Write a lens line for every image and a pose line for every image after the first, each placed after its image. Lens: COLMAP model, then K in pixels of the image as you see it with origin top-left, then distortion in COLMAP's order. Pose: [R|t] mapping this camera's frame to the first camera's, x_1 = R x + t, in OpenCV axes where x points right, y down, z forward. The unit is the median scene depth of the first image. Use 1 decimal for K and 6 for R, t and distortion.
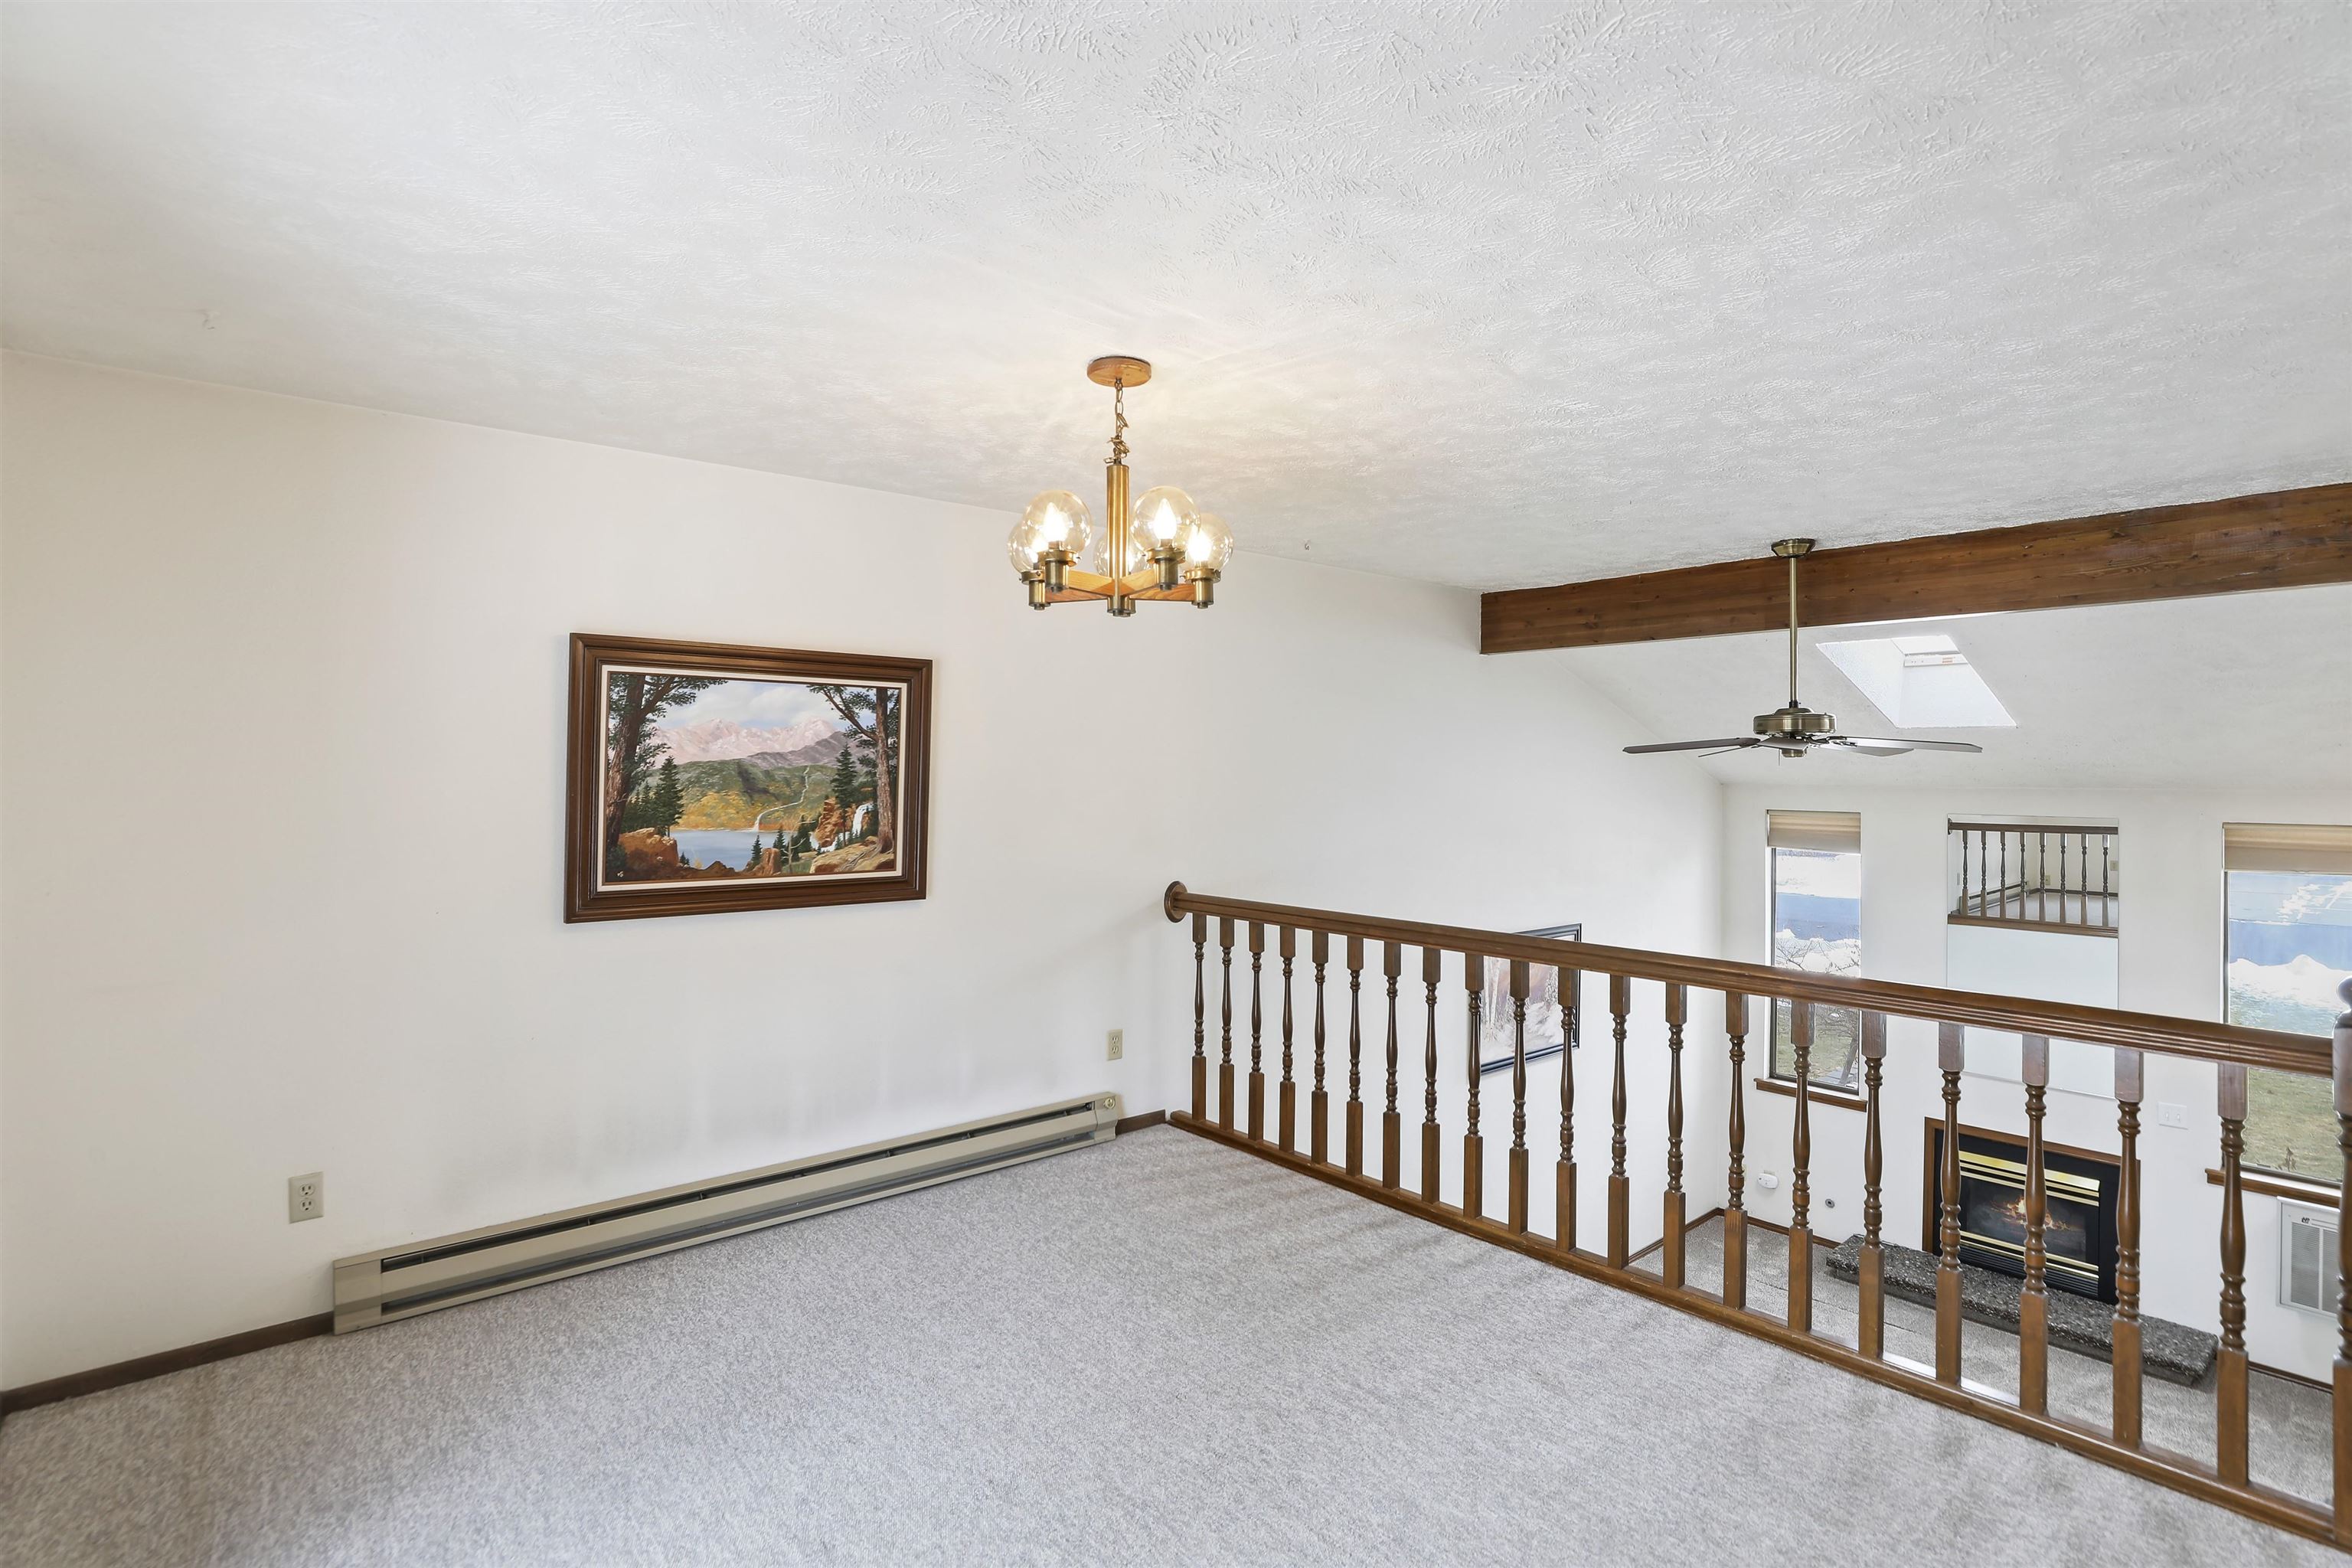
lens RADIAL K [[1118.5, 0, 1192.0], [0, 1118.5, 760.7], [0, 0, 1]] dist [-0.024549, 0.010766]
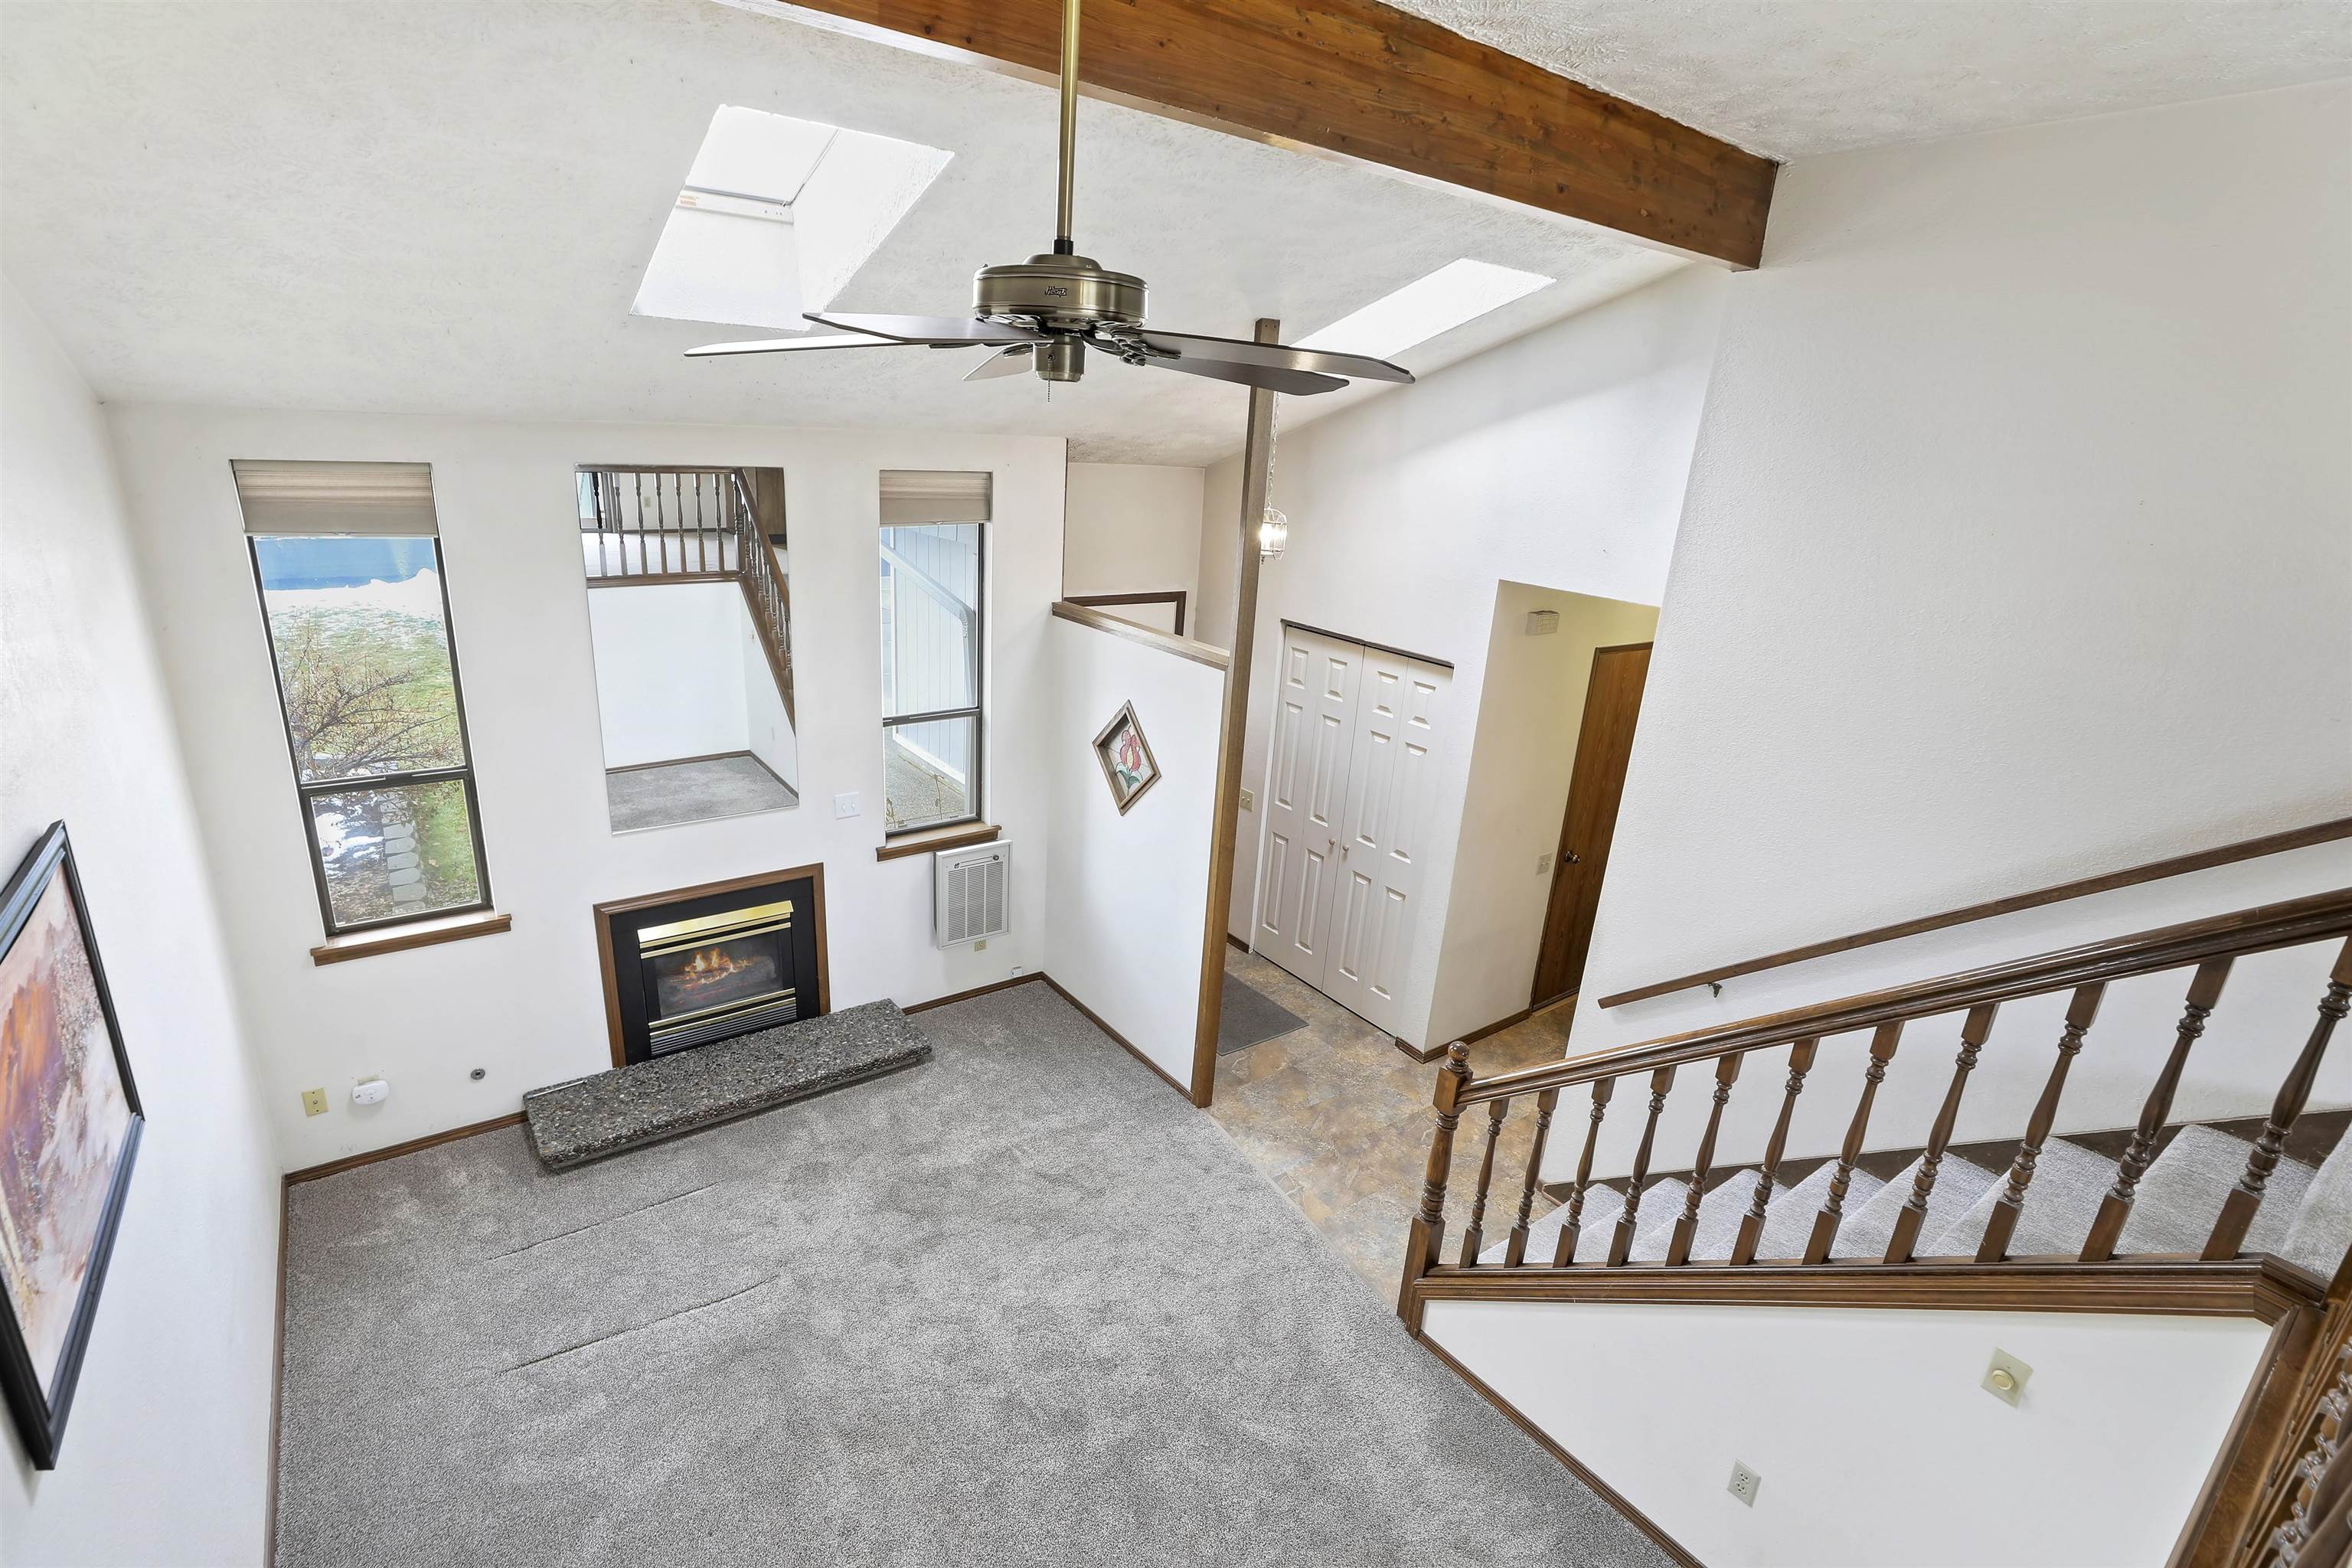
lens RADIAL K [[1118.5, 0, 1143.5], [0, 1118.5, 765.3], [0, 0, 1]] dist [-0.024549, 0.010766]
pose [[0.096413, -0.295703, 0.950402, 0.059297], [-0.061331, 0.951271, 0.302195, 0.002361], [-0.993450, -0.087425, 0.073579, 0.736388]]
